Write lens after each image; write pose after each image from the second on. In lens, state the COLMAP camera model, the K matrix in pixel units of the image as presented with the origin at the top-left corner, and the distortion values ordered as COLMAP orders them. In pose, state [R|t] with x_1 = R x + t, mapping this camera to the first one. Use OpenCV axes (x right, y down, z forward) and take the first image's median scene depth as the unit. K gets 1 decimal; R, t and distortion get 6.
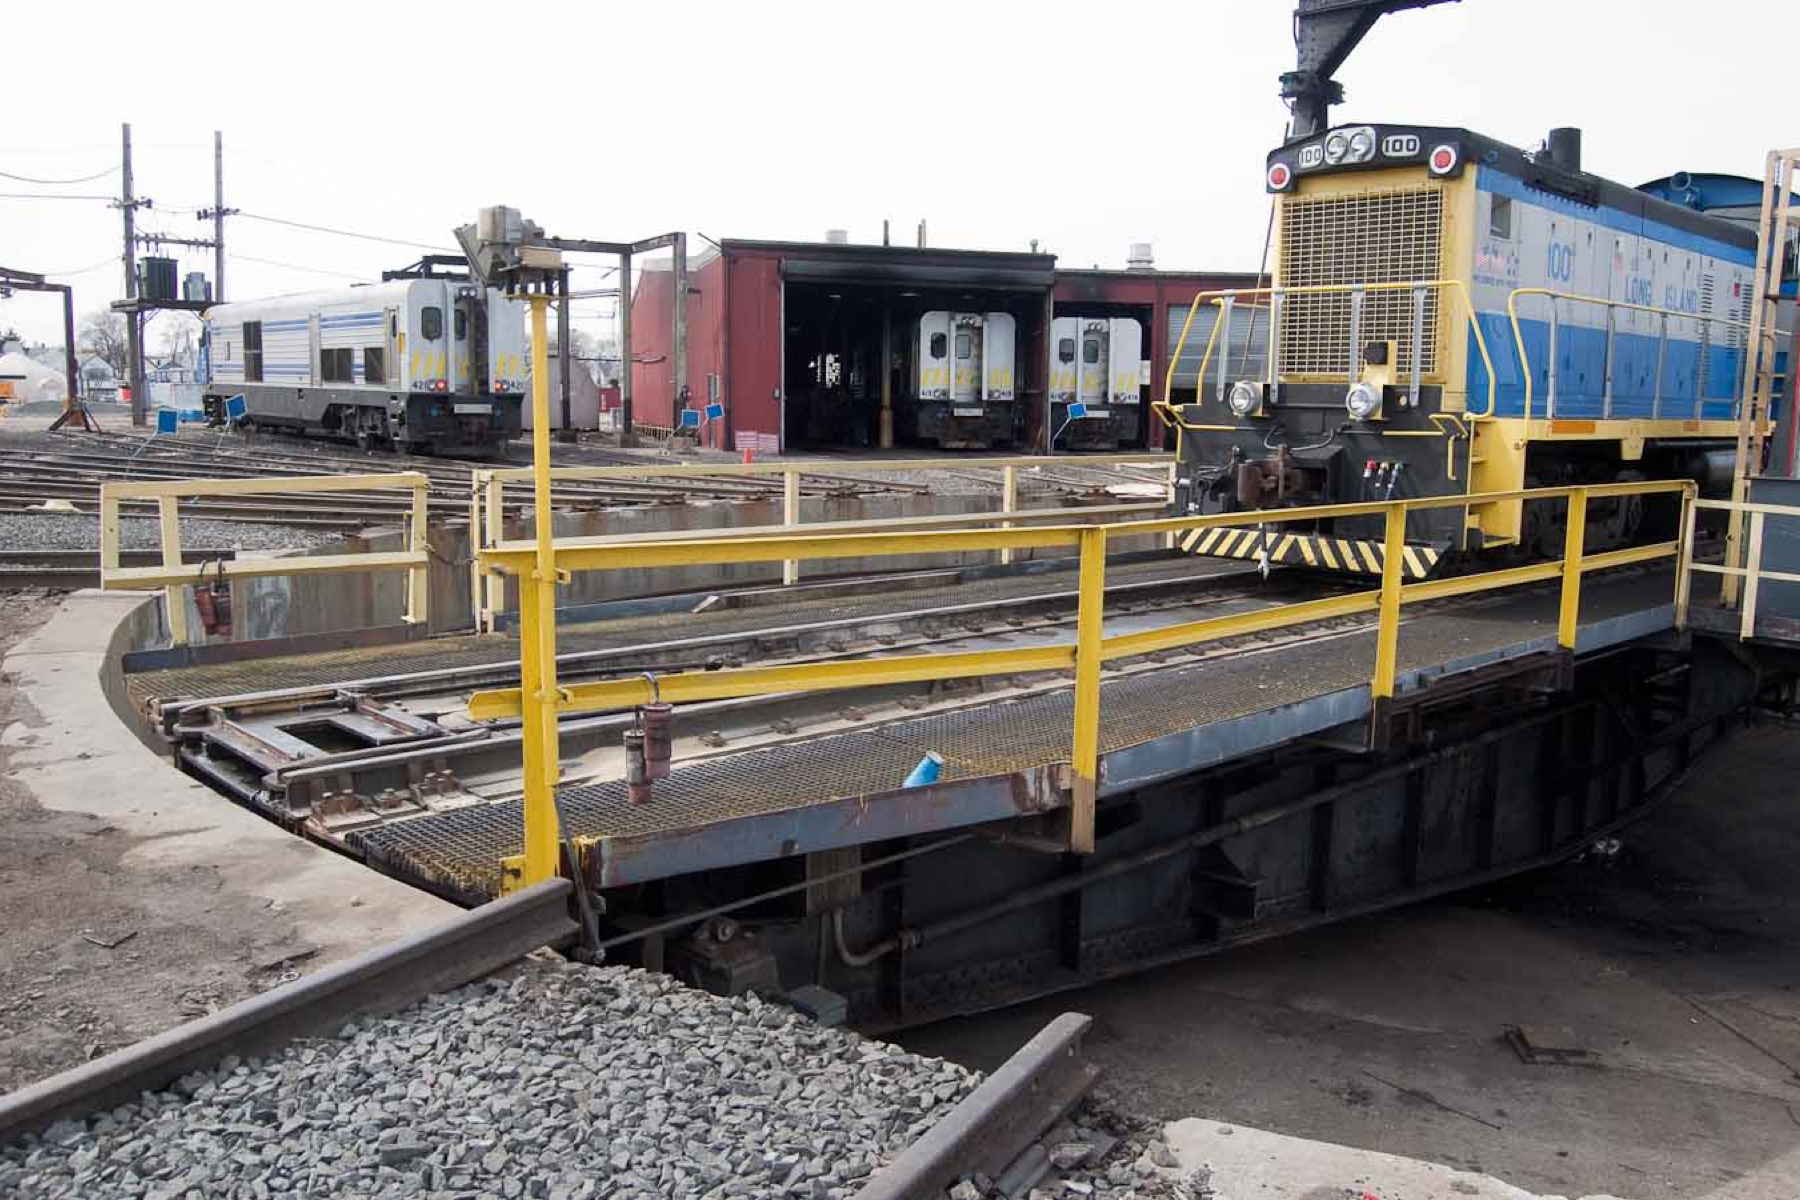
lens RADIAL K [[1438.9, 0, 900.0], [0, 1438.9, 600.0], [0, 0, 1]] dist [-0.040869, 0.192313]
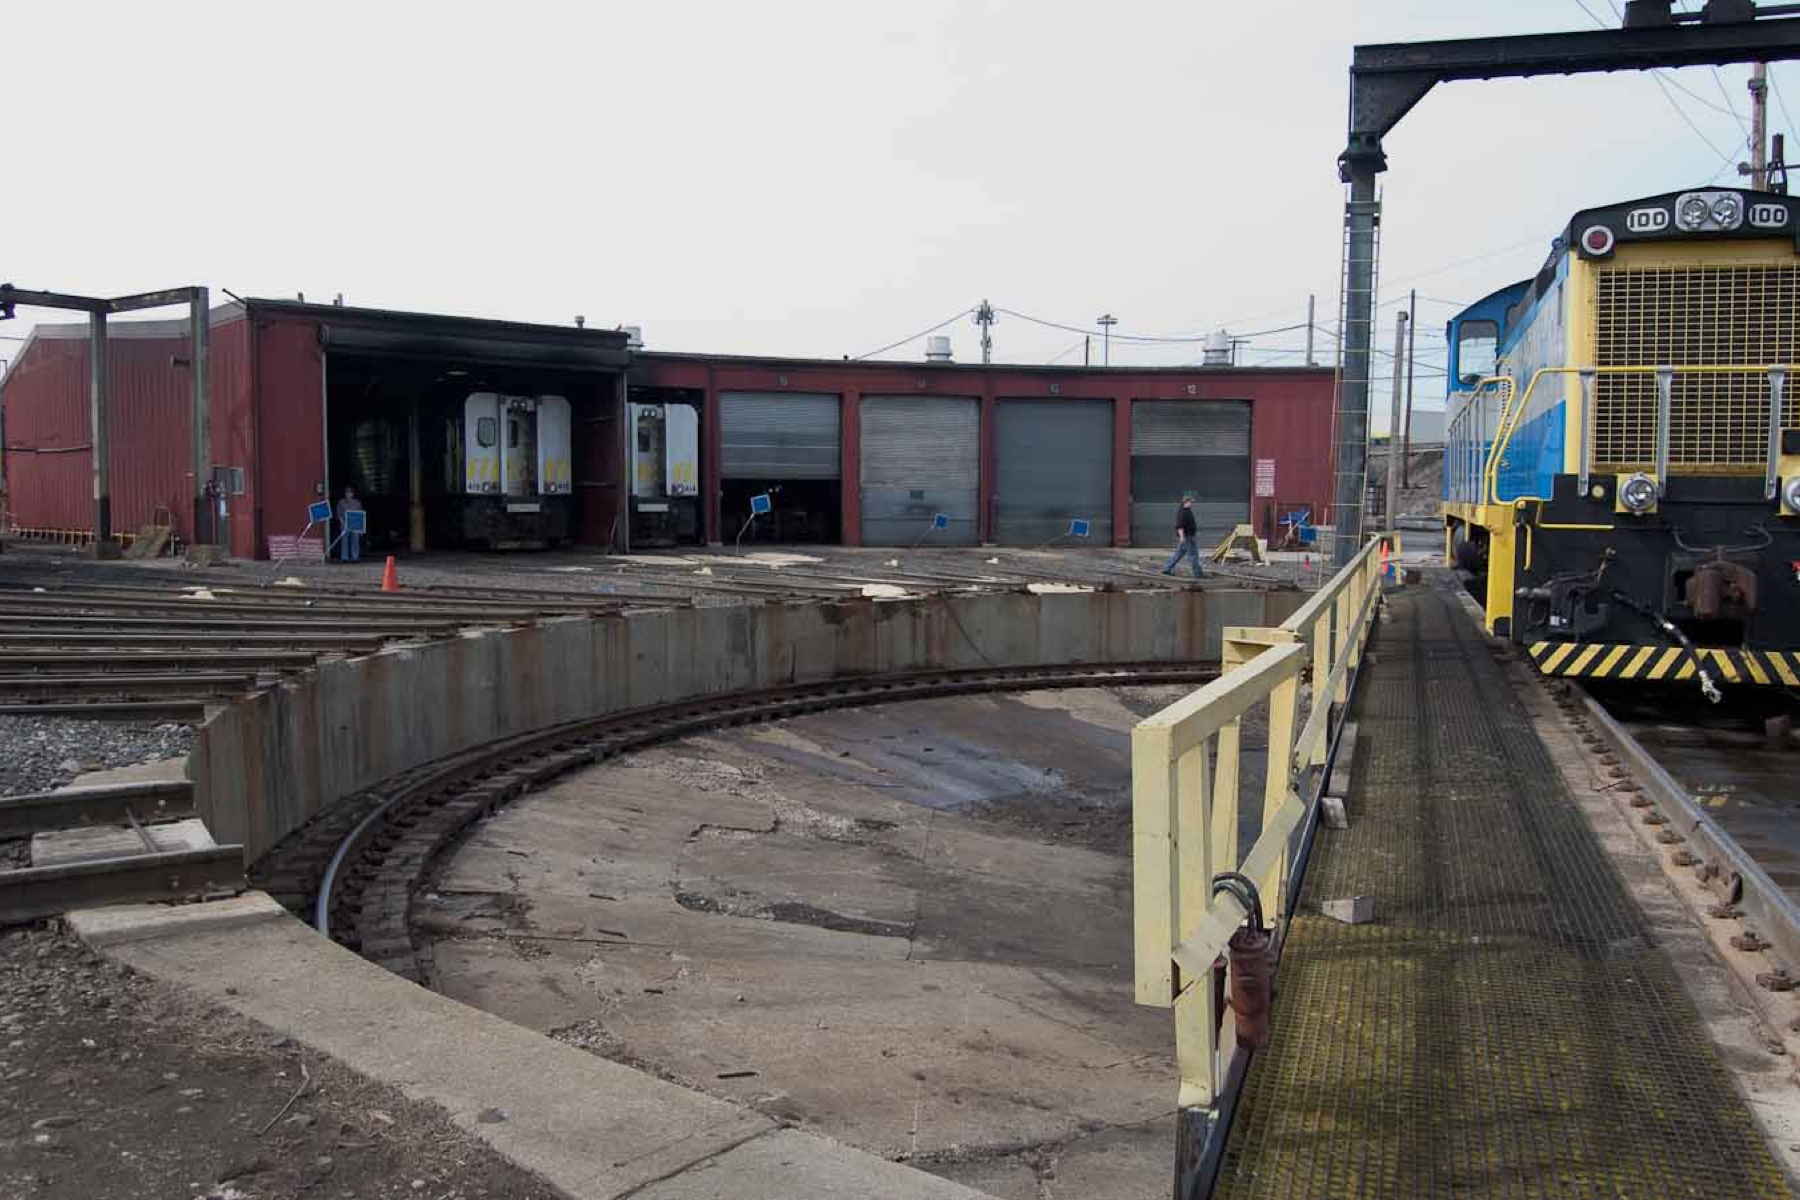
lens RADIAL K [[1441.0, 0, 899.6], [0, 1441.0, 649.5], [0, 0, 1]] dist [-0.026298, 0.006185]
pose [[0.895507, -0.057464, 0.441322, -0.150275], [0.069778, 0.997494, -0.011707, -0.018968], [-0.439544, 0.041278, 0.897272, 0.120361]]
